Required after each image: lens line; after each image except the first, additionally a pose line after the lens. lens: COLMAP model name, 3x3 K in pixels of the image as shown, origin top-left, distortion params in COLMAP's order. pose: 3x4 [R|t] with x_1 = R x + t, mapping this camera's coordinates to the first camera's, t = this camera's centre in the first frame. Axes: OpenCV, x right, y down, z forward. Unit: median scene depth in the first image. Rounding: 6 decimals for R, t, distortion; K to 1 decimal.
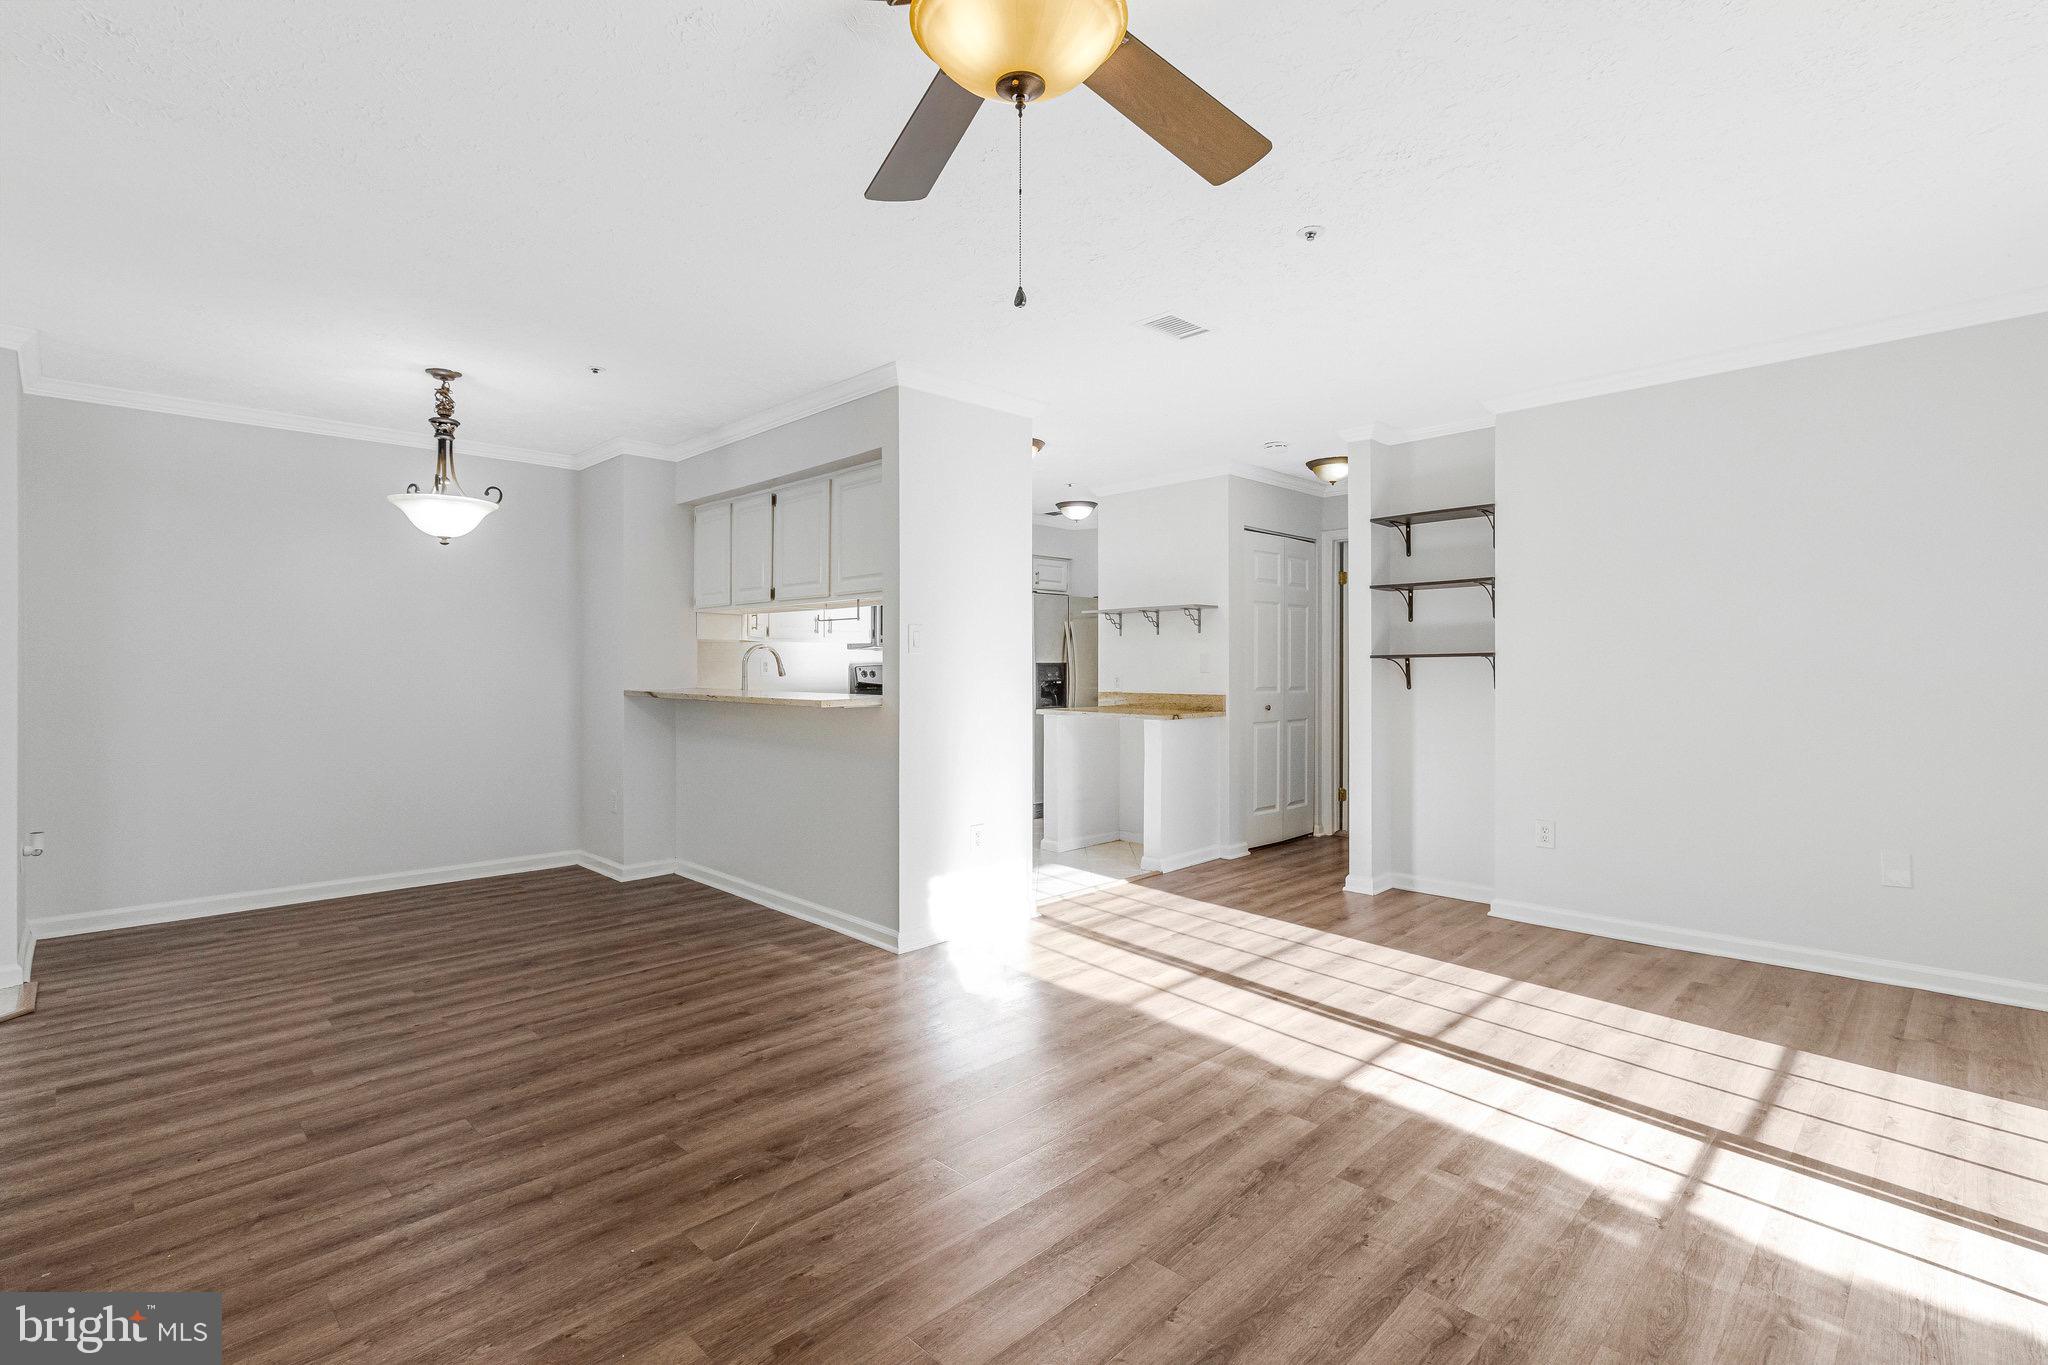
lens RADIAL K [[941.7, 0, 1022.9], [0, 941.7, 675.3], [0, 0, 1]] dist [0.000467, 0.000031]
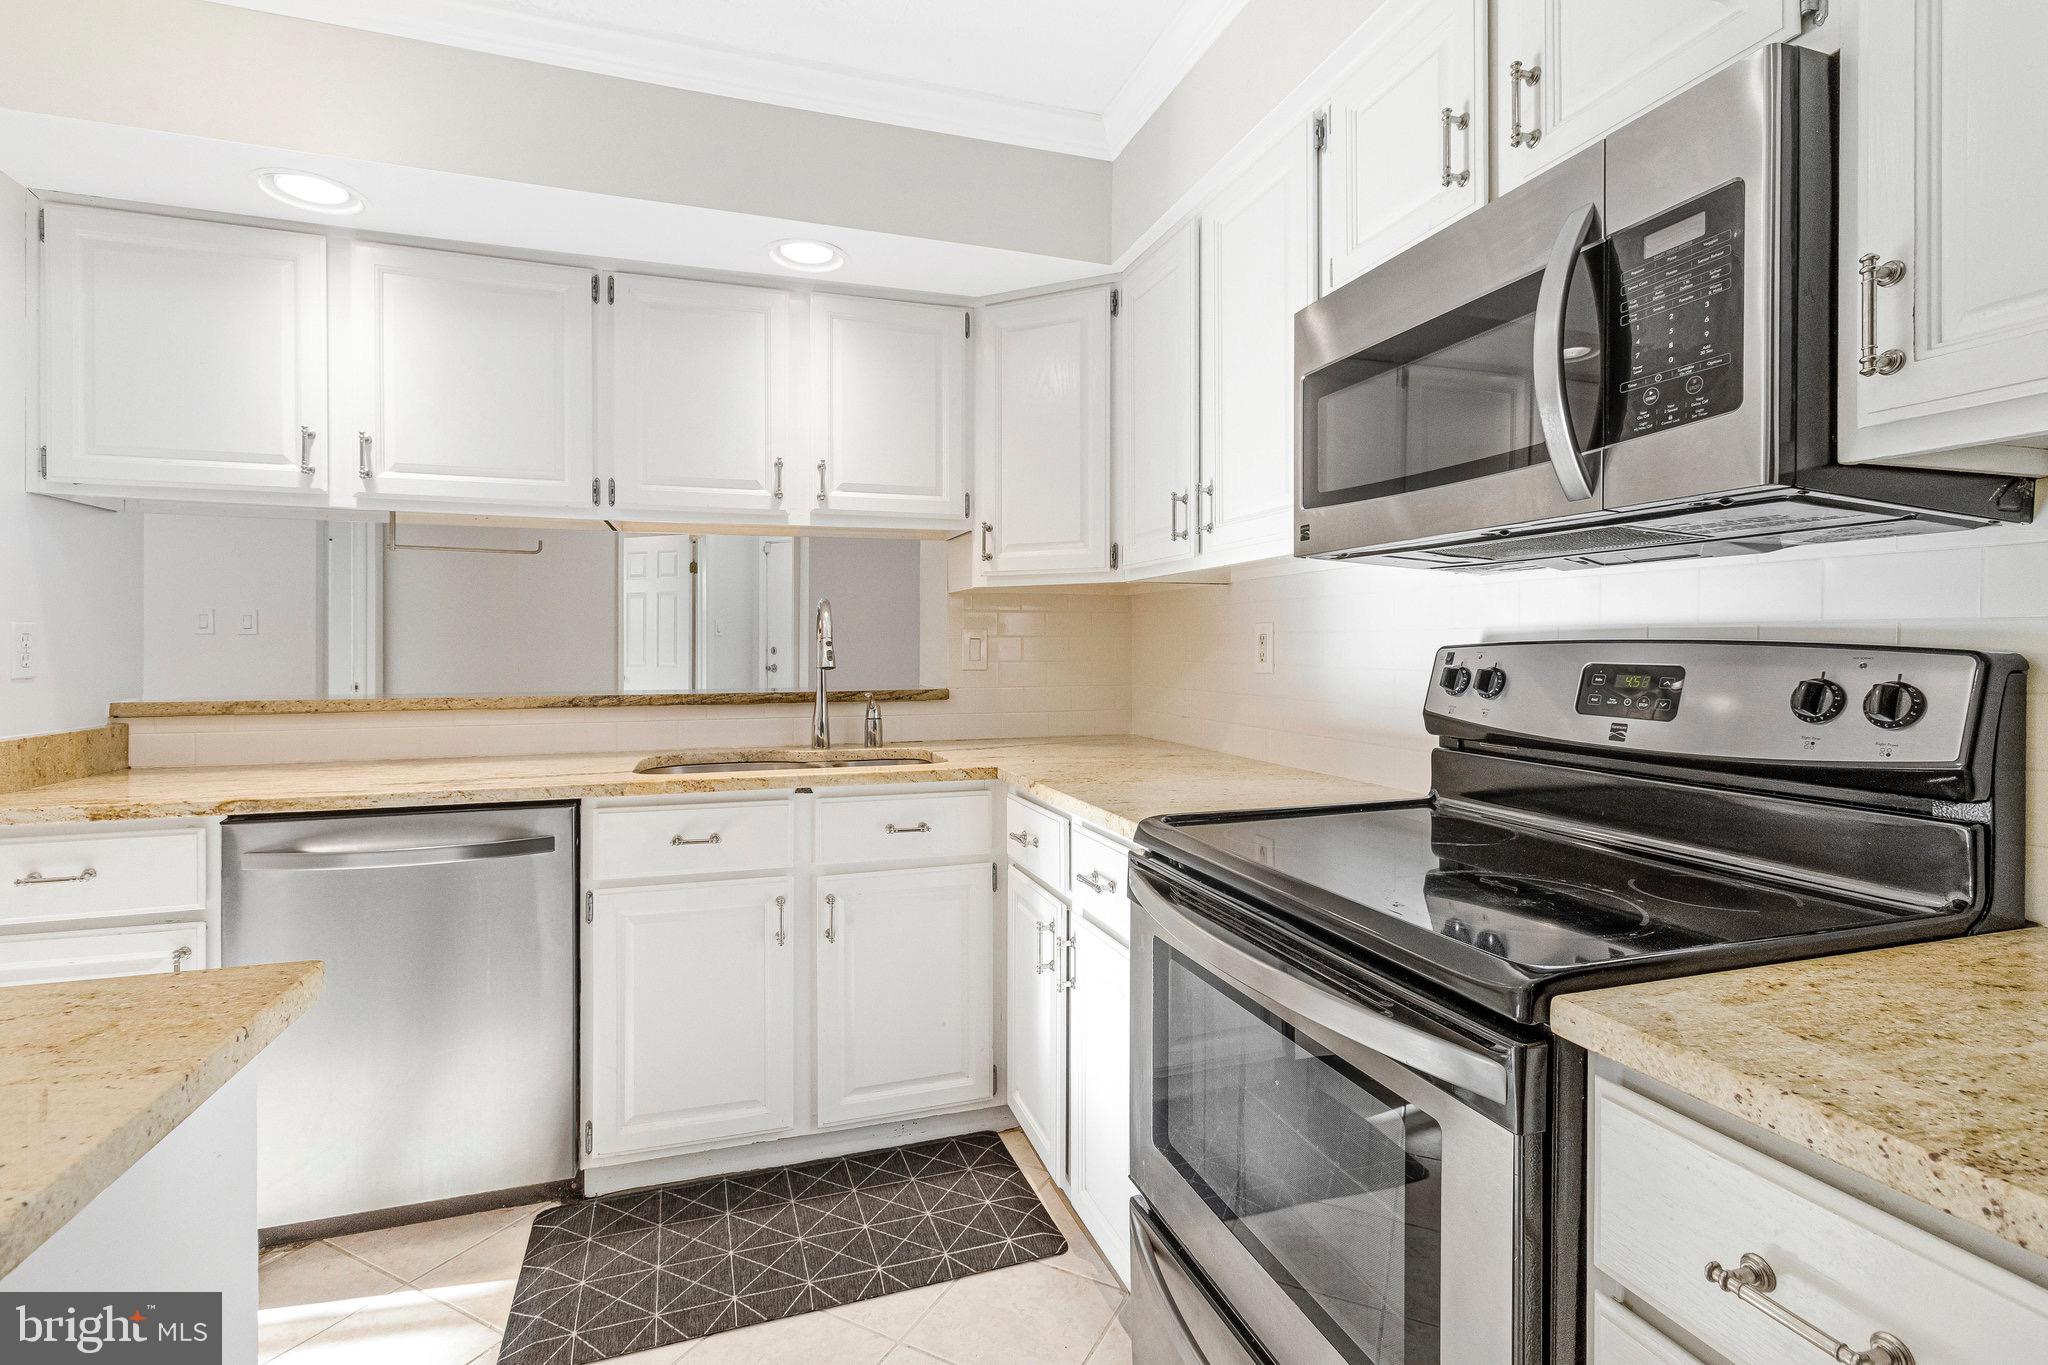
lens RADIAL K [[974.4, 0, 1050.3], [0, 974.4, 645.8], [0, 0, 1]] dist [0.000807, 0.000578]
pose [[-0.429612, -0.000585, -0.903013, 0.167230], [-0.008996, 0.999953, 0.003632, -0.018411], [0.902969, 0.009684, -0.429597, 1.984983]]
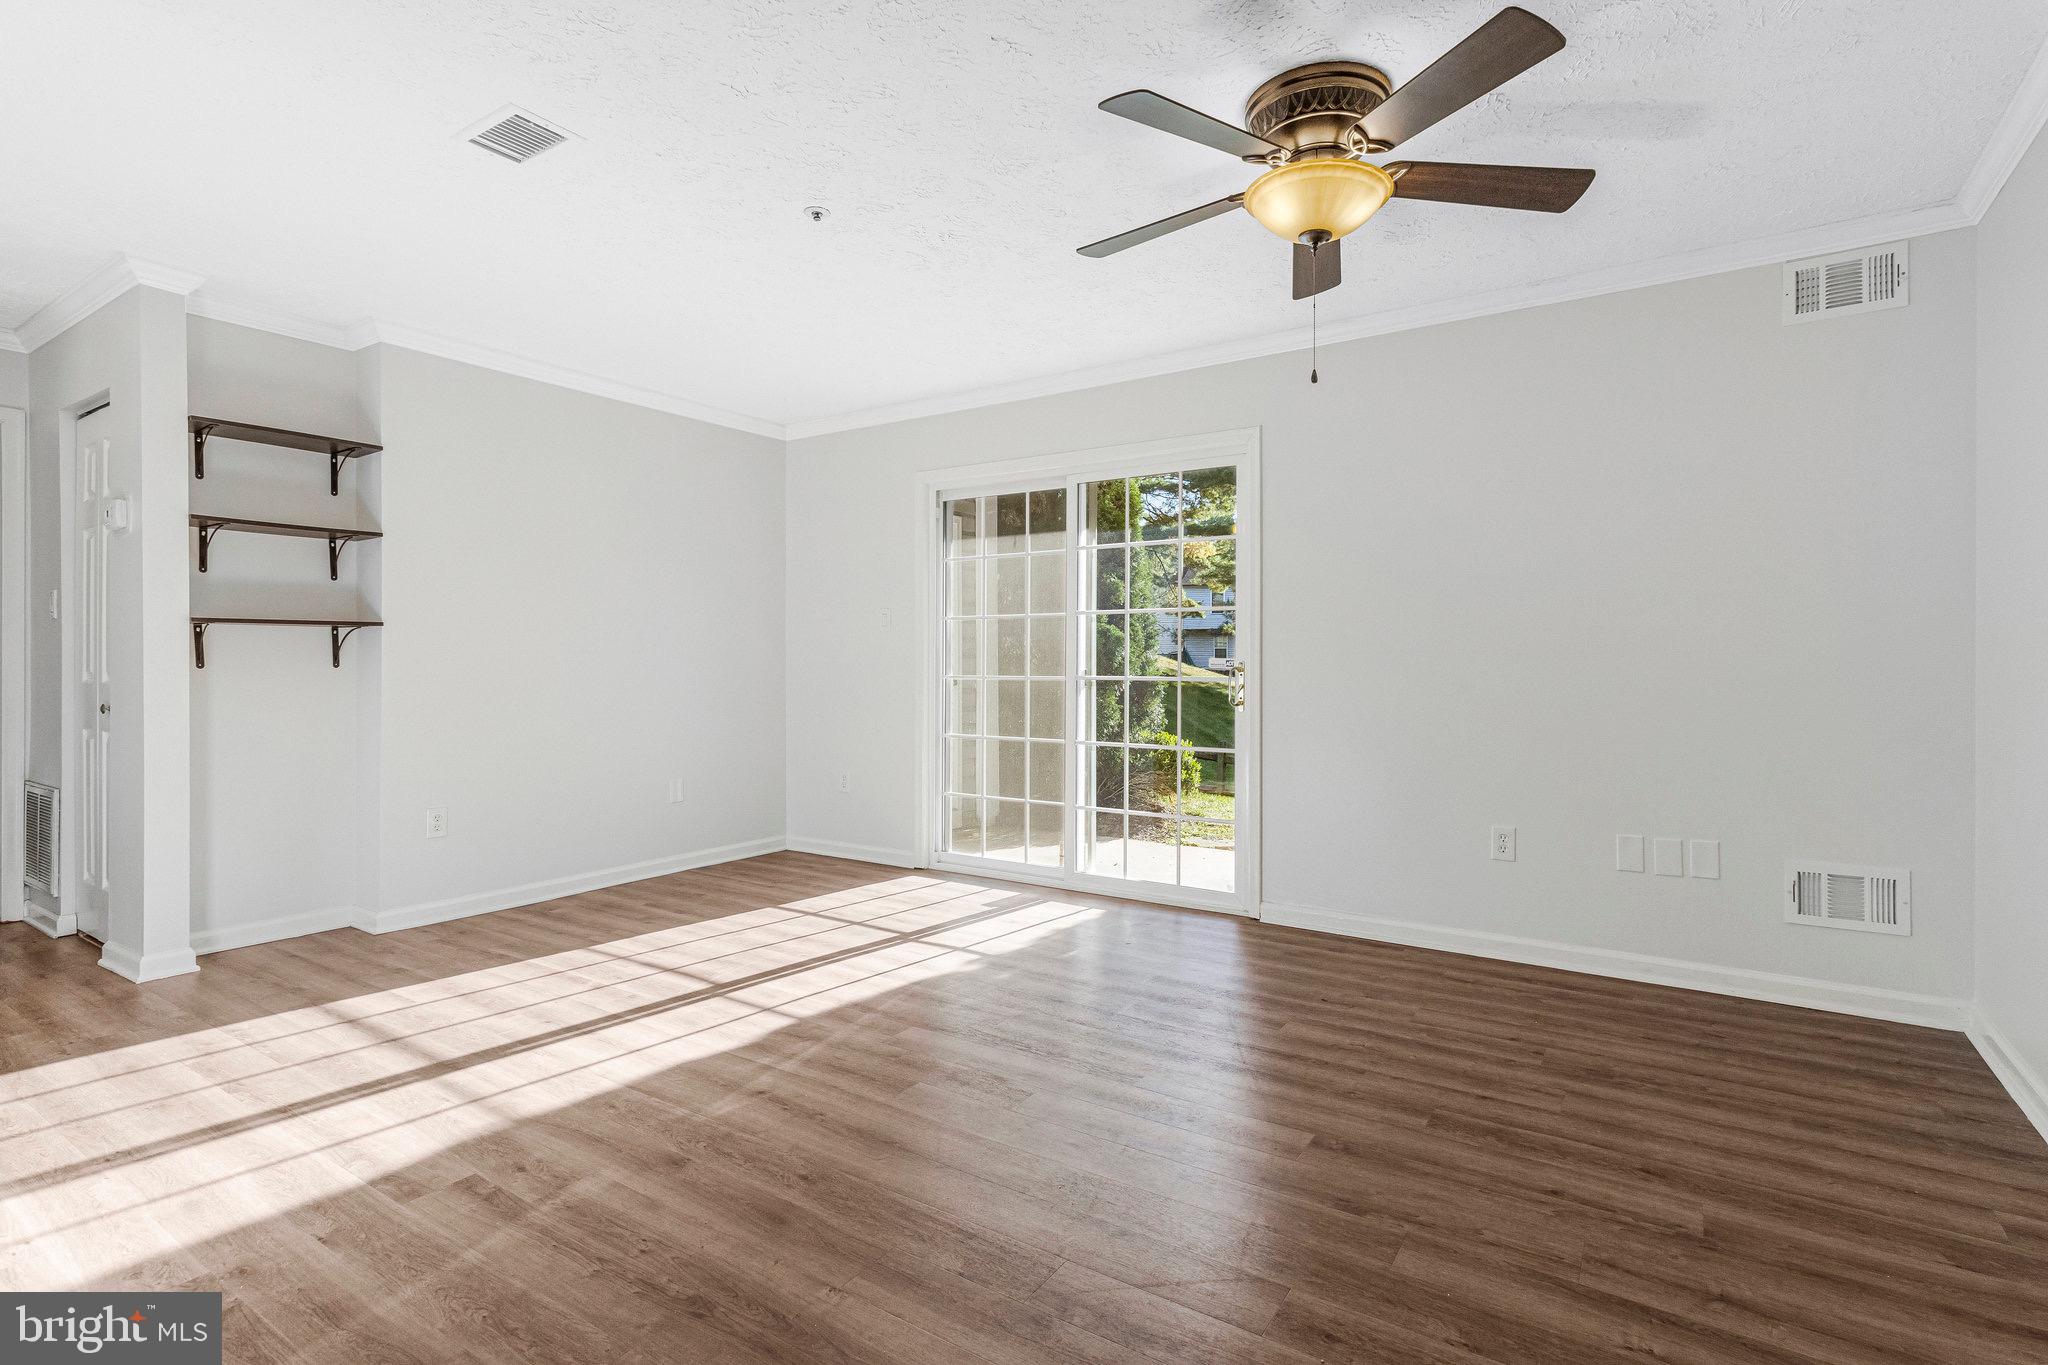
lens RADIAL K [[990.4, 0, 1036.1], [0, 990.4, 671.0], [0, 0, 1]] dist [0.001526, 0.000858]
pose [[-0.202568, -0.006955, 0.979244, -0.624719], [0.003755, 0.999962, 0.007879, 0.020598], [-0.979261, 0.005273, -0.202534, 0.749990]]
